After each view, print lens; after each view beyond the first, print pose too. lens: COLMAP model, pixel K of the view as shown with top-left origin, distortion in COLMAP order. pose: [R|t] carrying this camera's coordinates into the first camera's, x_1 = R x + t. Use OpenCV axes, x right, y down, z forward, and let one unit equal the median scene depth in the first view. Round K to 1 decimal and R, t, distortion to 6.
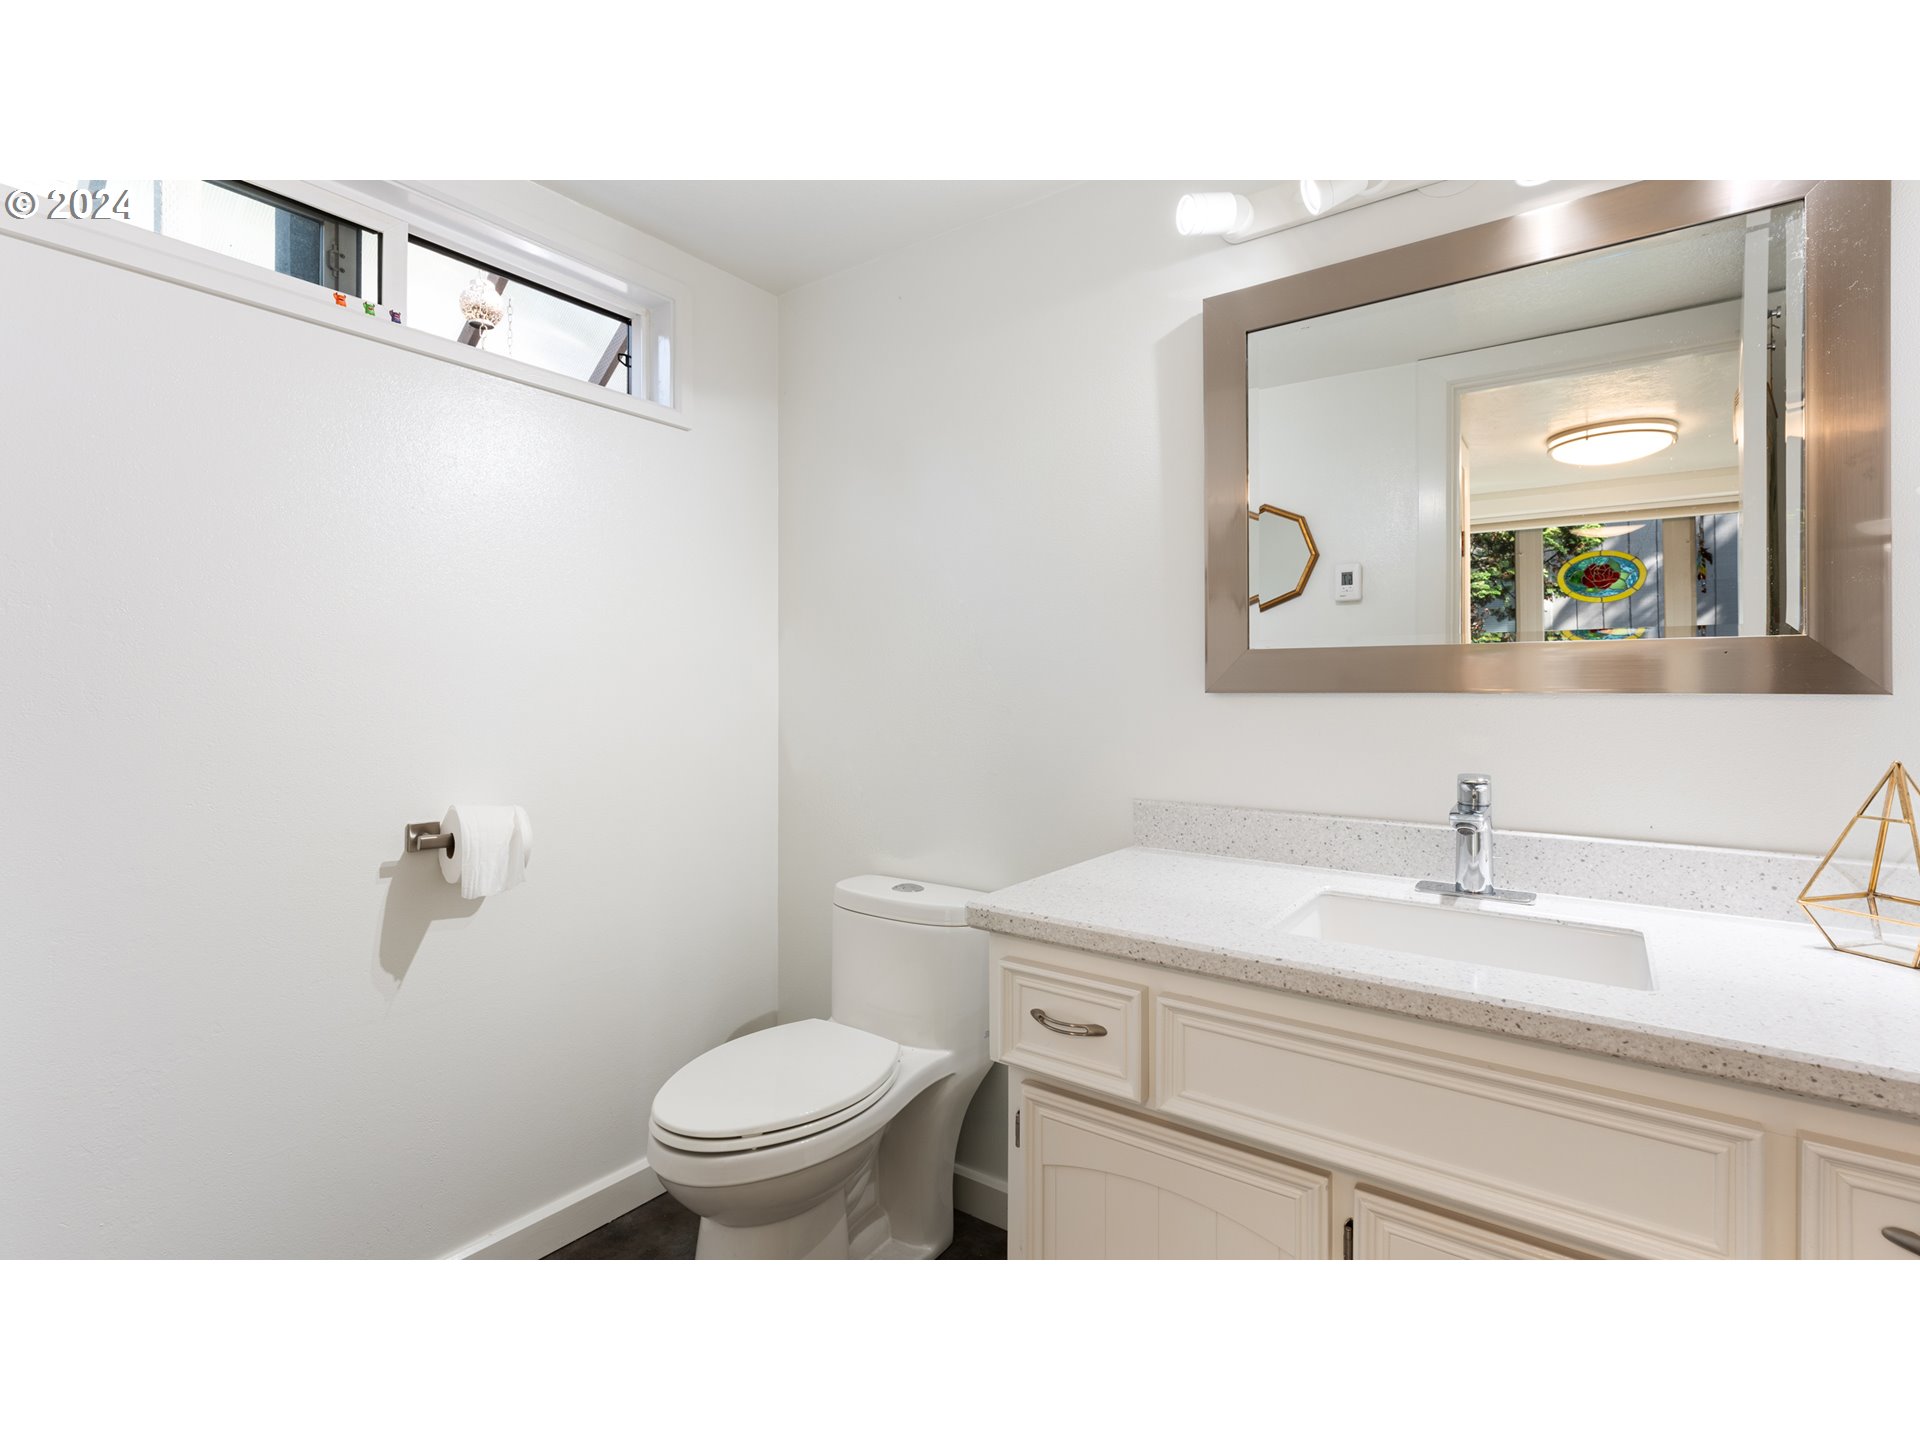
lens RADIAL K [[871.0, 0, 958.1], [0, 871.0, 701.3], [0, 0, 1]] dist [0.000840, -0.000863]
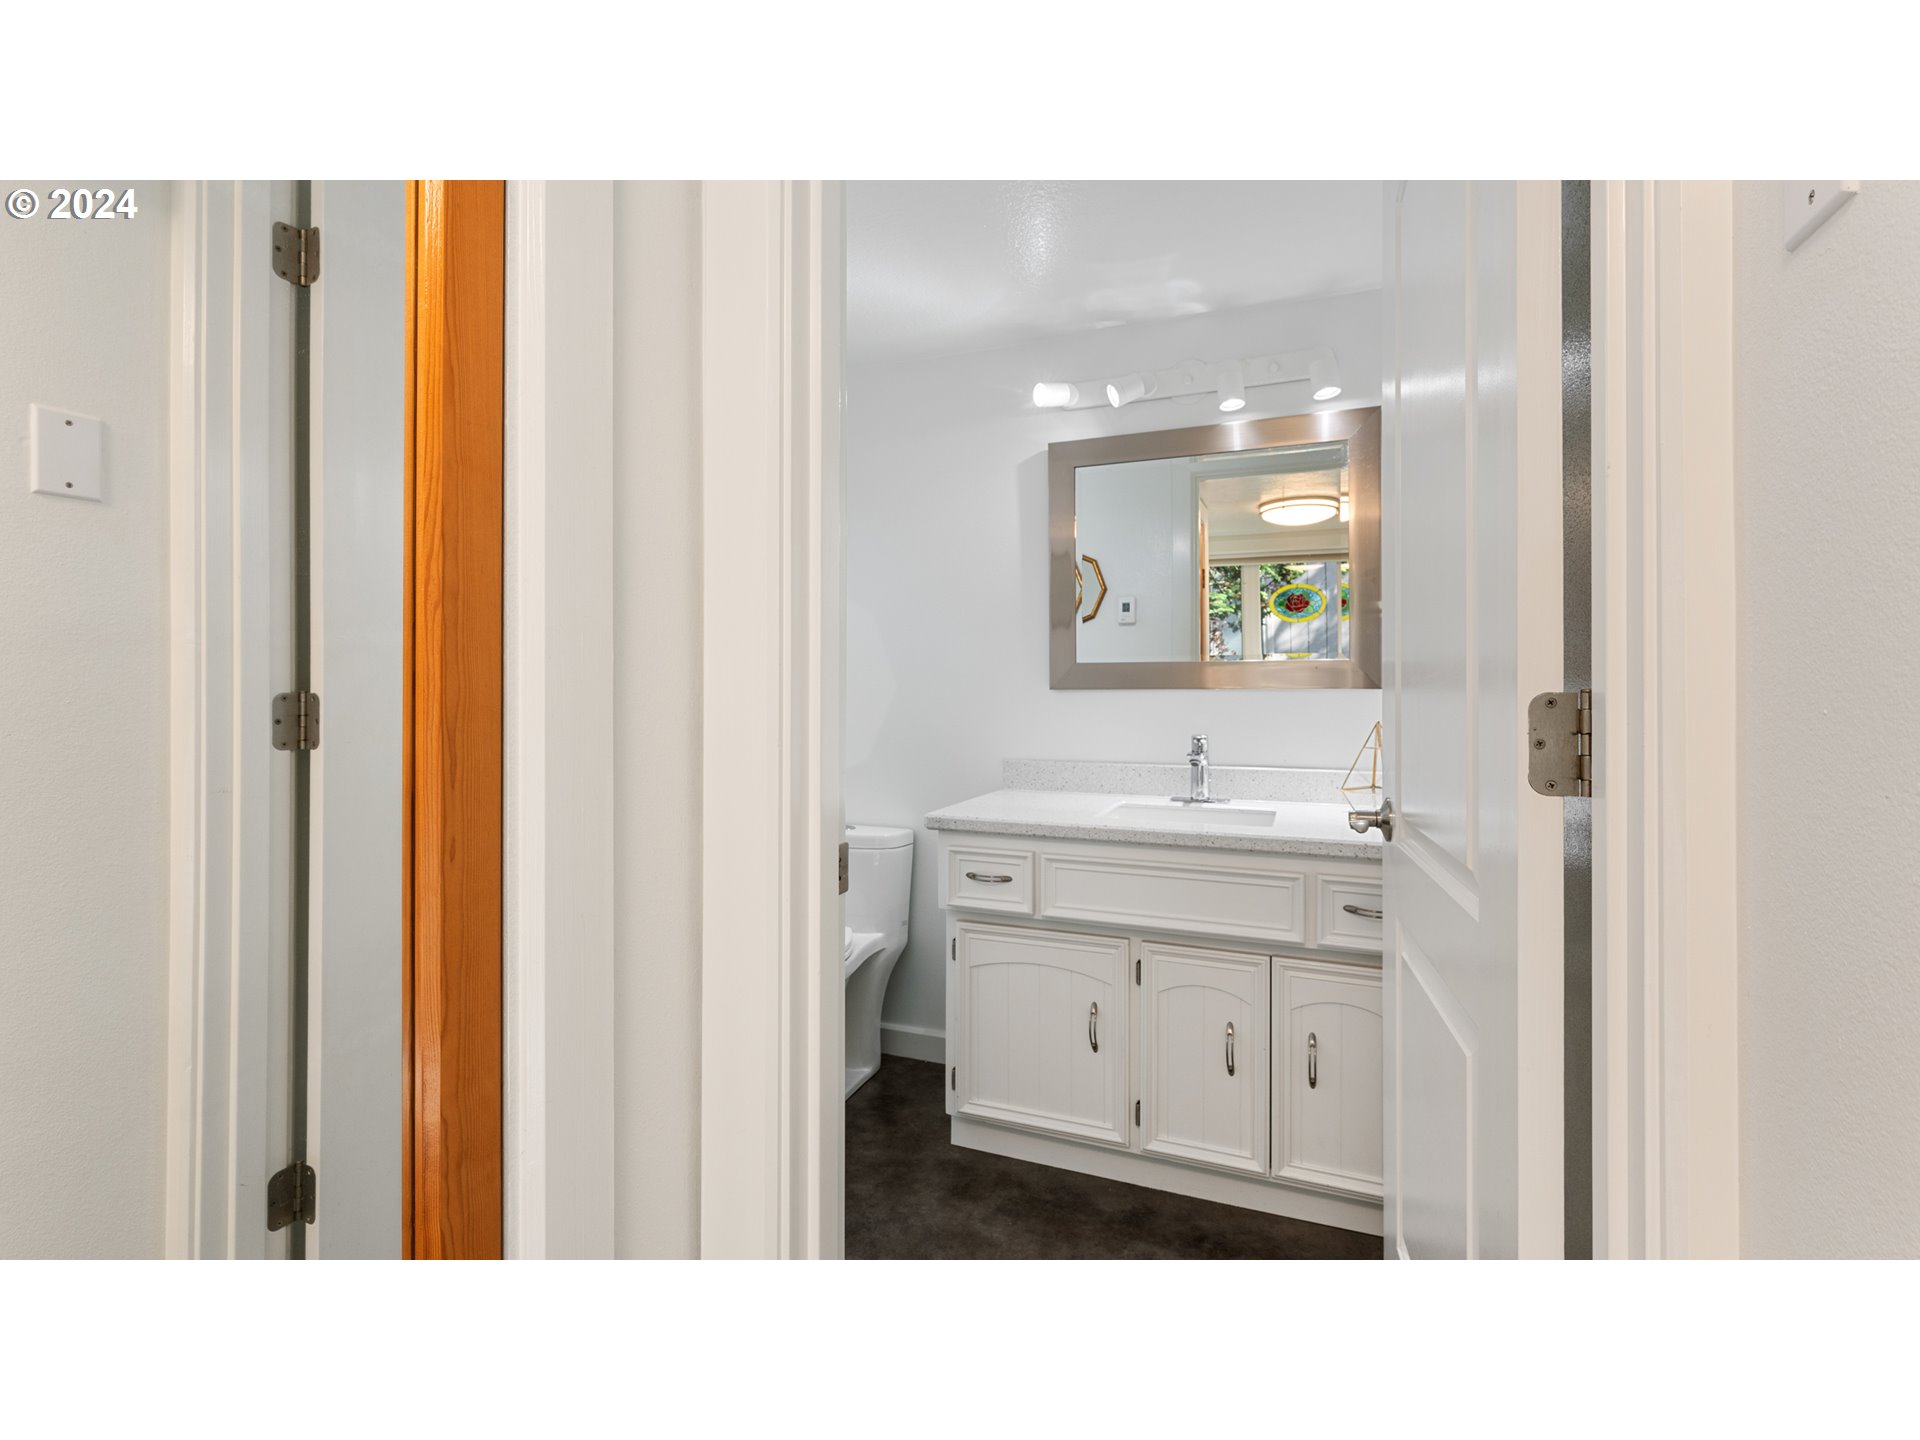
lens RADIAL K [[871.0, 0, 959.6], [0, 871.0, 709.6], [0, 0, 1]] dist [0.000840, -0.000863]
pose [[0.970489, -0.006933, 0.241047, -0.280350], [0.004272, 0.999924, 0.011558, 0.008383], [-0.241109, -0.010187, 0.970445, -0.544365]]
